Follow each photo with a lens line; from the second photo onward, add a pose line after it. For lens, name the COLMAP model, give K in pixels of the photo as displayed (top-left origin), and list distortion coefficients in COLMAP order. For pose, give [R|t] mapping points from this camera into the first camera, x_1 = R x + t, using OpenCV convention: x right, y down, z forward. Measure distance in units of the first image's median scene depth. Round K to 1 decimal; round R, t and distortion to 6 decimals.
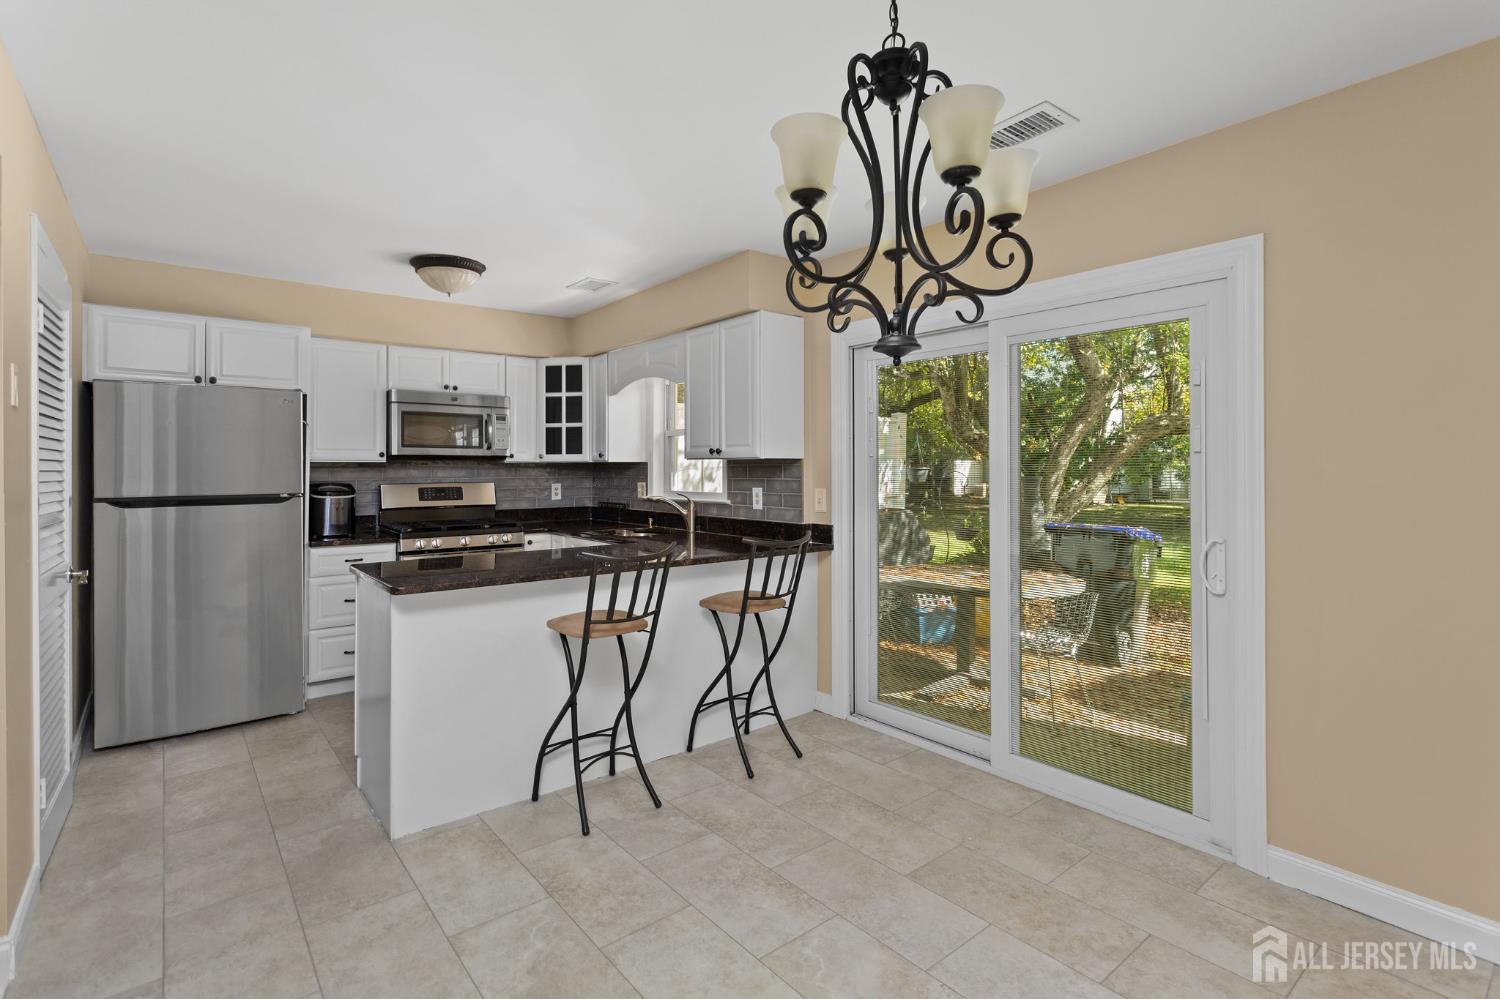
lens RADIAL K [[728.0, 0, 758.8], [0, 728.0, 468.9], [0, 0, 1]] dist [-0.002678, 0.001247]
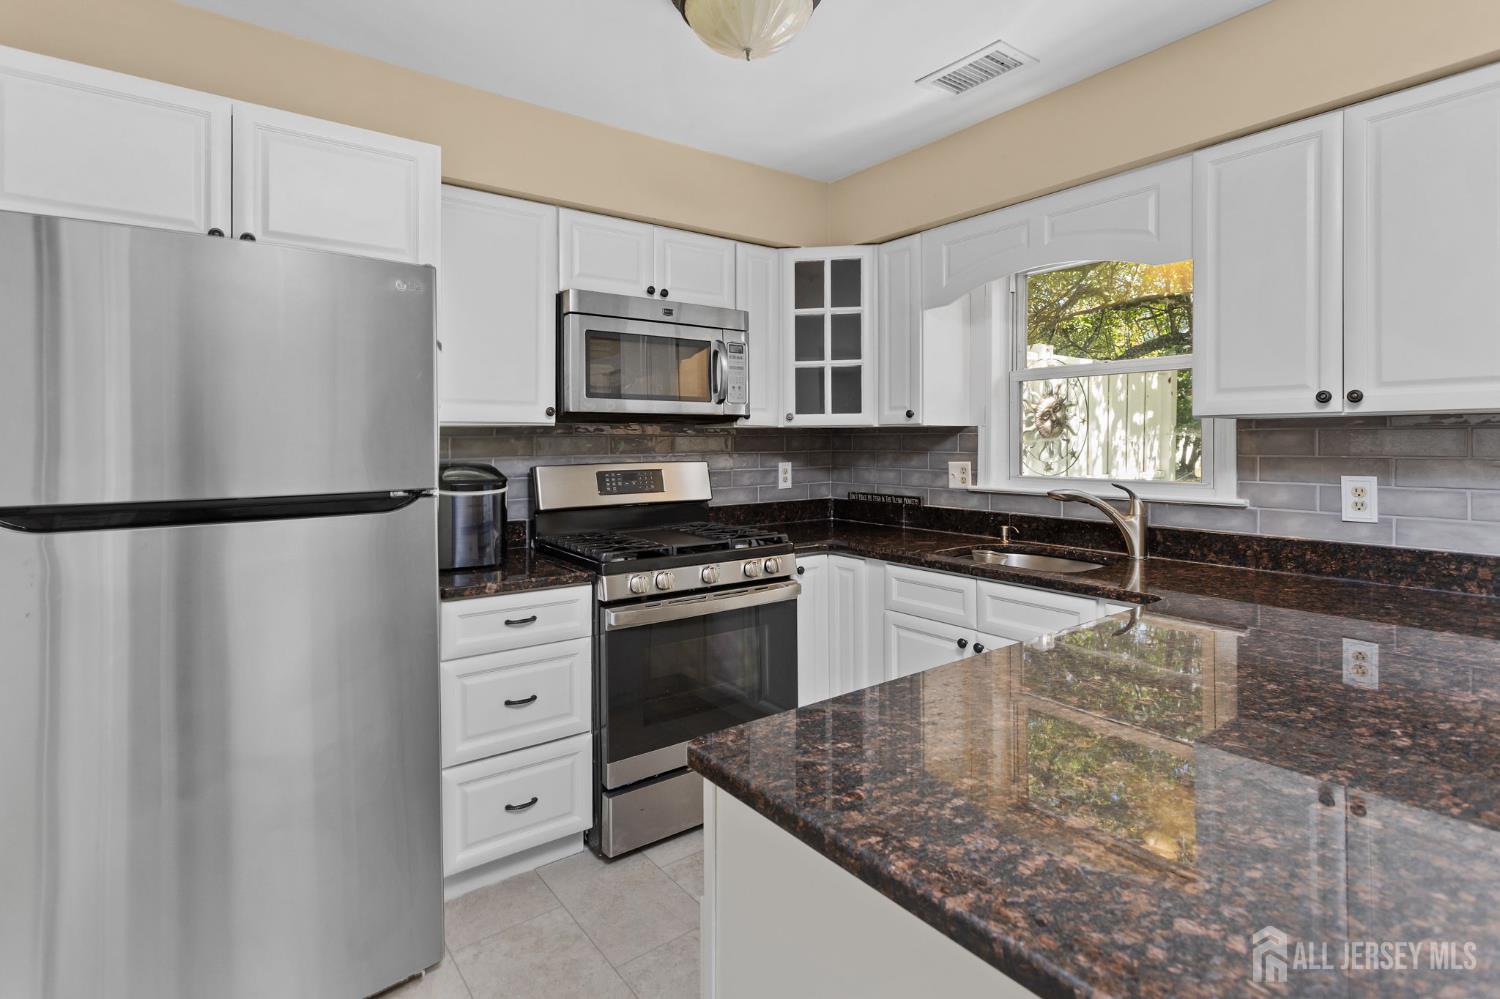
lens RADIAL K [[728.0, 0, 734.6], [0, 728.0, 443.2], [0, 0, 1]] dist [-0.002678, 0.001247]
pose [[0.999170, -0.001744, -0.040705, -0.340893], [0.001847, 0.999995, 0.002495, 0.002471], [0.040700, -0.002568, 0.999168, 0.443952]]
